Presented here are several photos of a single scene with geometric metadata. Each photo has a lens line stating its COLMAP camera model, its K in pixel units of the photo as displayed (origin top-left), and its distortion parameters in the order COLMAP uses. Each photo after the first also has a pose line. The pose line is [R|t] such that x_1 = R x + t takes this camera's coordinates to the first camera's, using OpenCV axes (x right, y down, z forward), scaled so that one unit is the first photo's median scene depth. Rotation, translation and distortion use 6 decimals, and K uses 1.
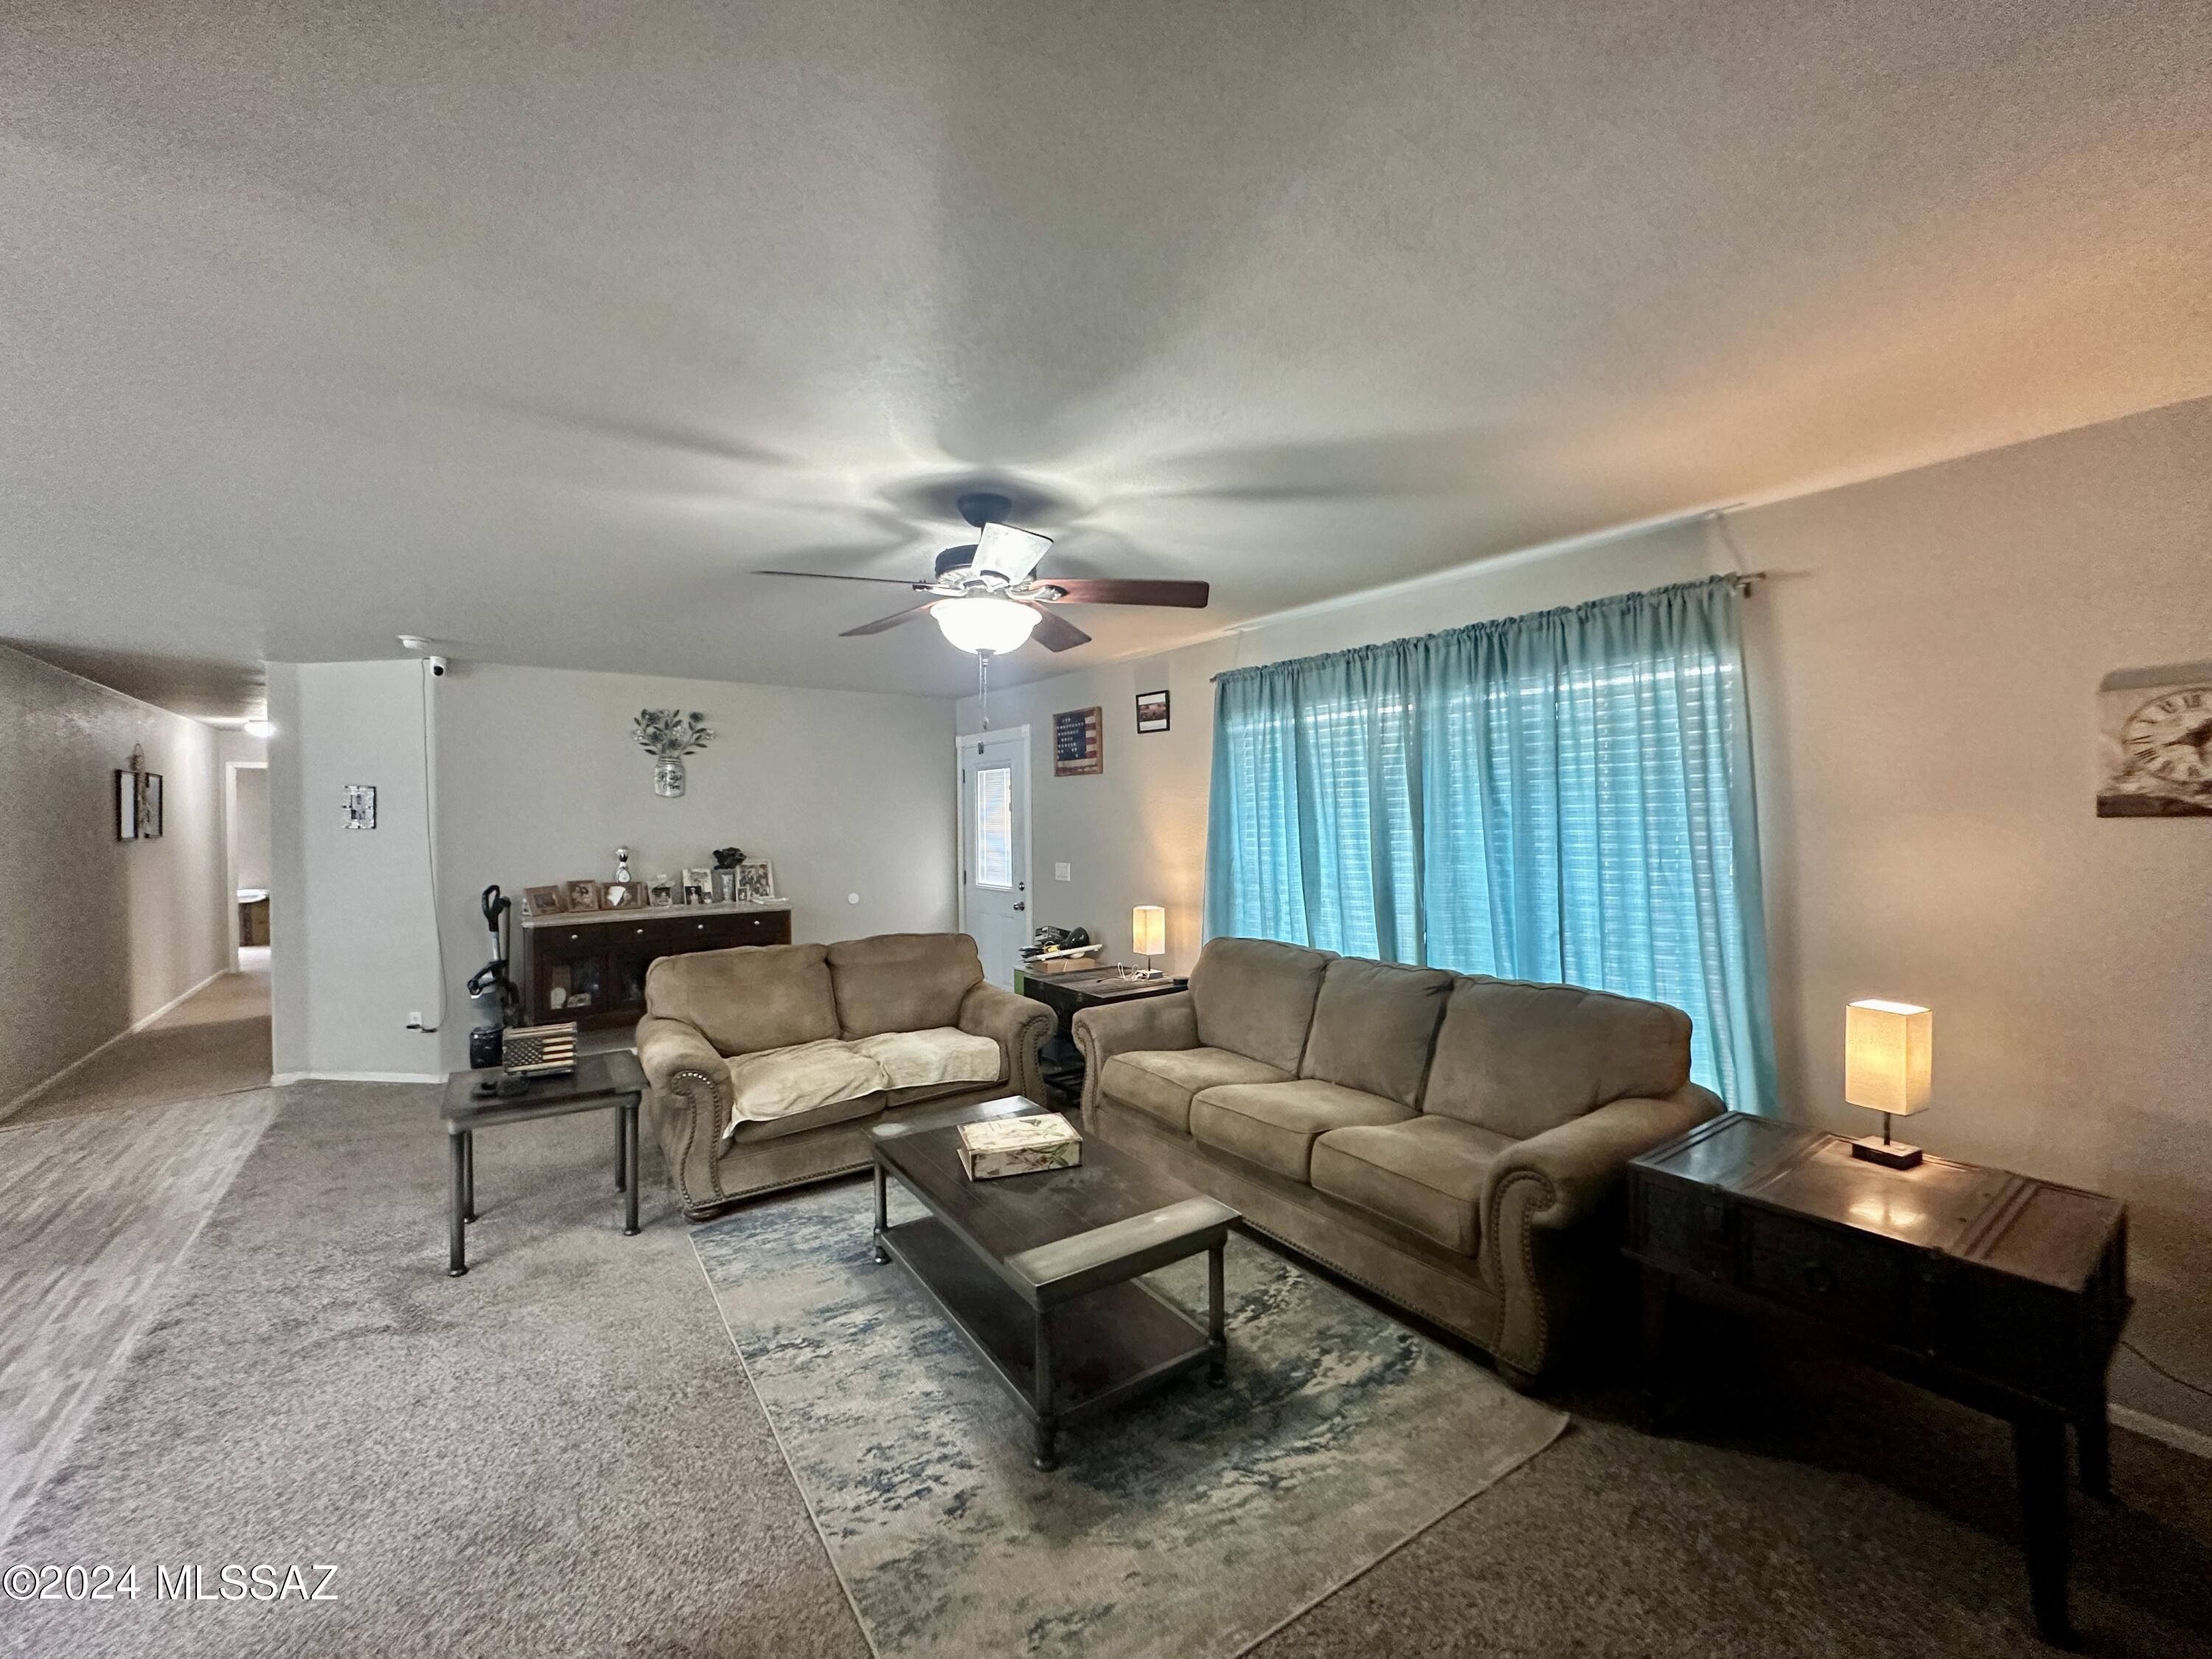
lens RADIAL K [[884.4, 0, 1107.5], [0, 884.4, 830.1], [0, 0, 1]] dist [-0.005562, 0.001104]
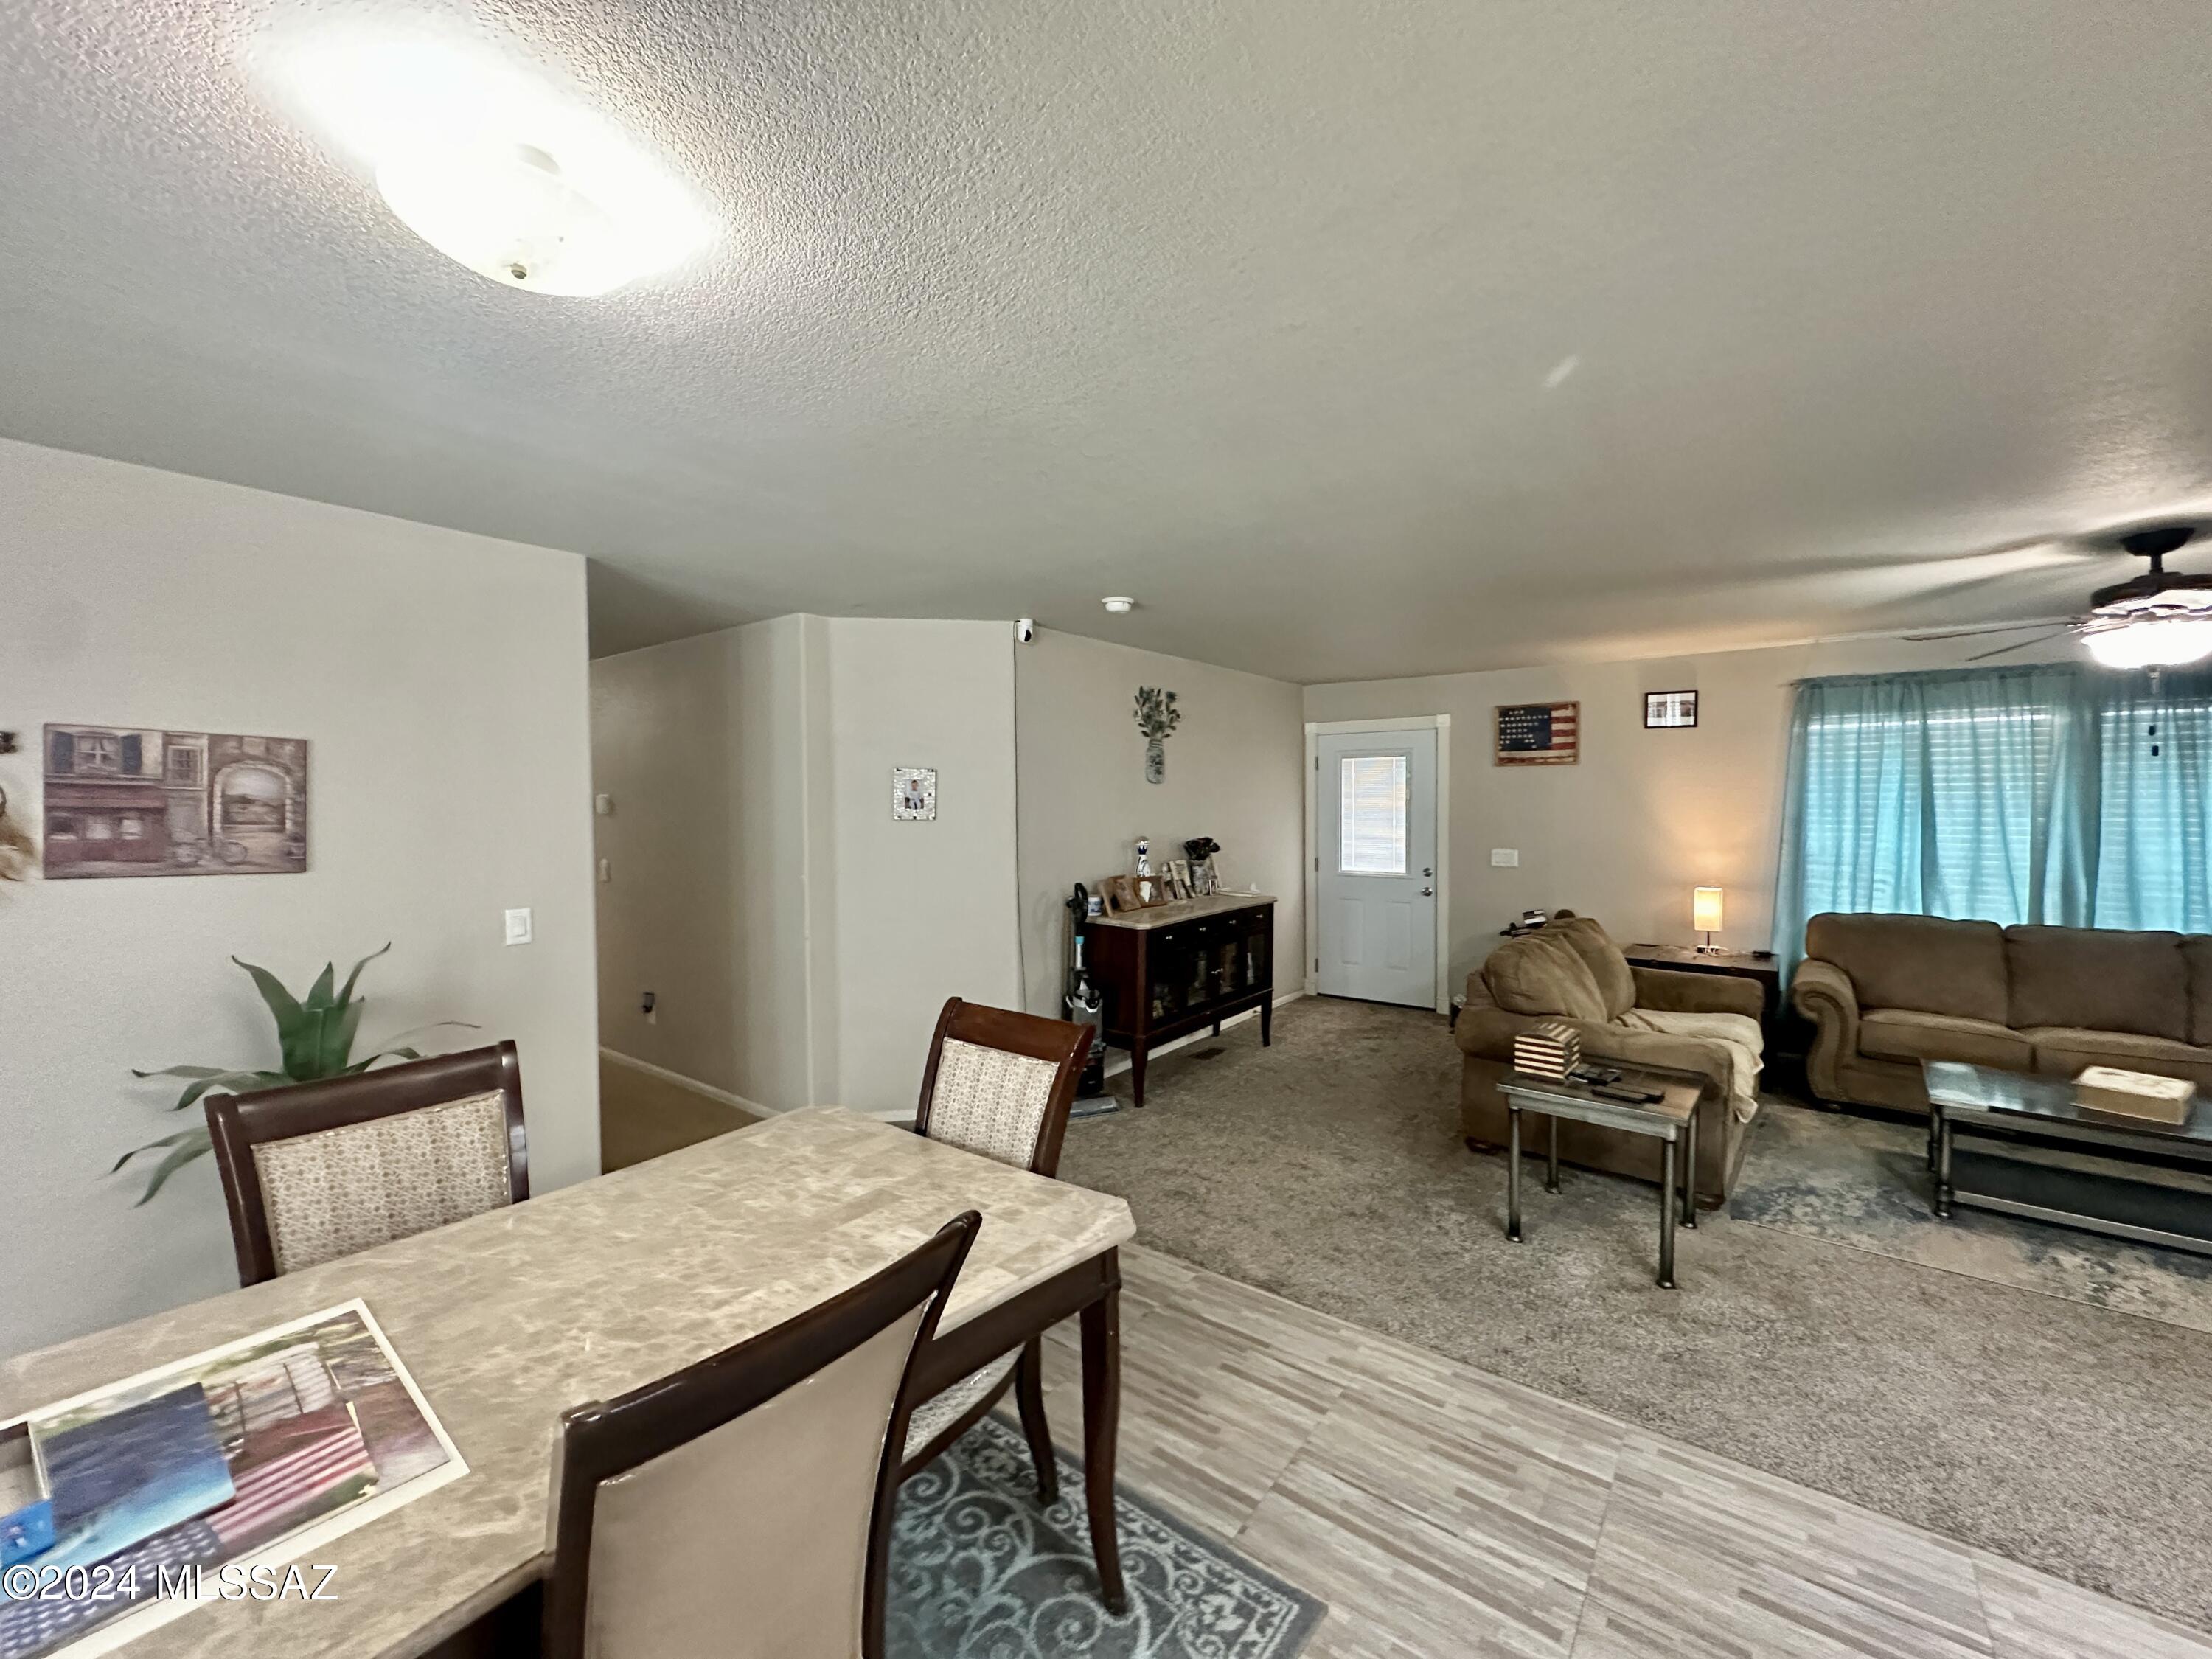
lens RADIAL K [[884.4, 0, 1107.5], [0, 884.4, 830.1], [0, 0, 1]] dist [-0.005562, 0.001104]
pose [[0.960632, -0.008325, 0.277699, -0.869297], [0.003070, 0.999808, 0.019353, -0.007383], [-0.277807, -0.017738, 0.960473, 0.139764]]
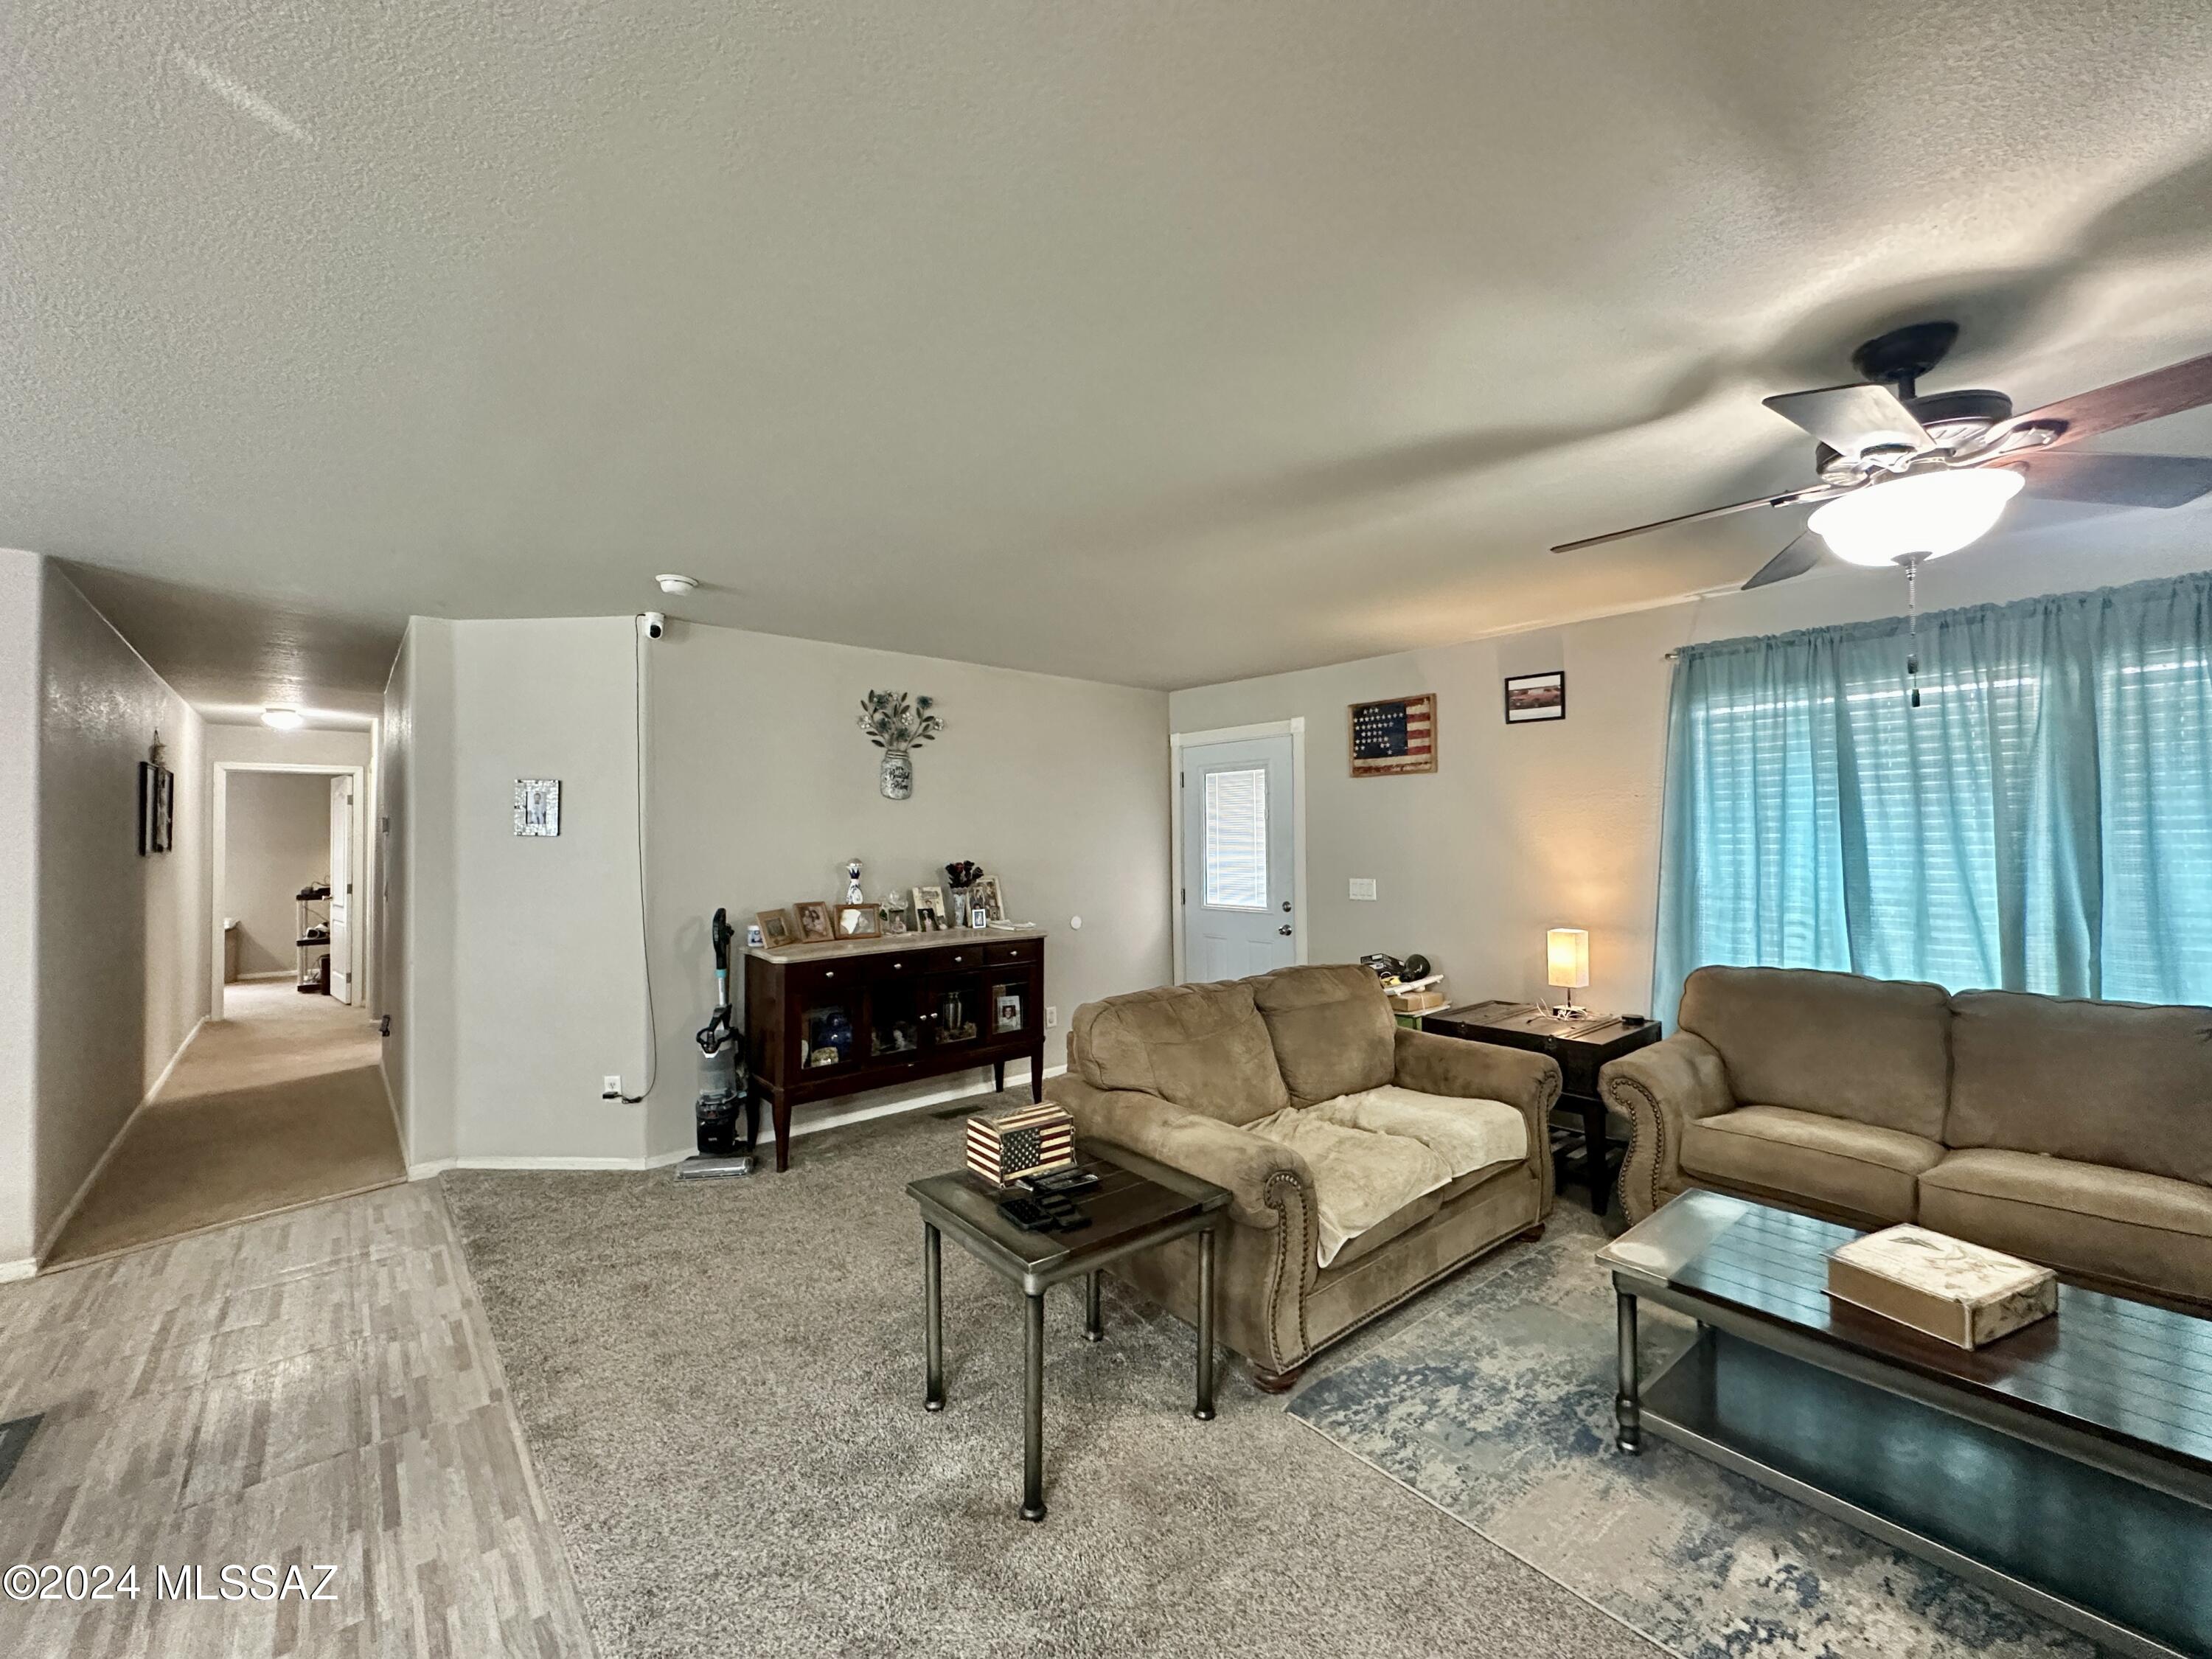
lens RADIAL K [[884.8, 0, 1106.0], [0, 884.8, 829.5], [0, 0, 1]] dist [-0.005562, -0.000113]
pose [[0.996315, 0.000927, 0.085759, -0.406090], [0.001207, 0.999691, -0.024820, 0.011920], [-0.085756, 0.024832, 0.996007, 0.188492]]
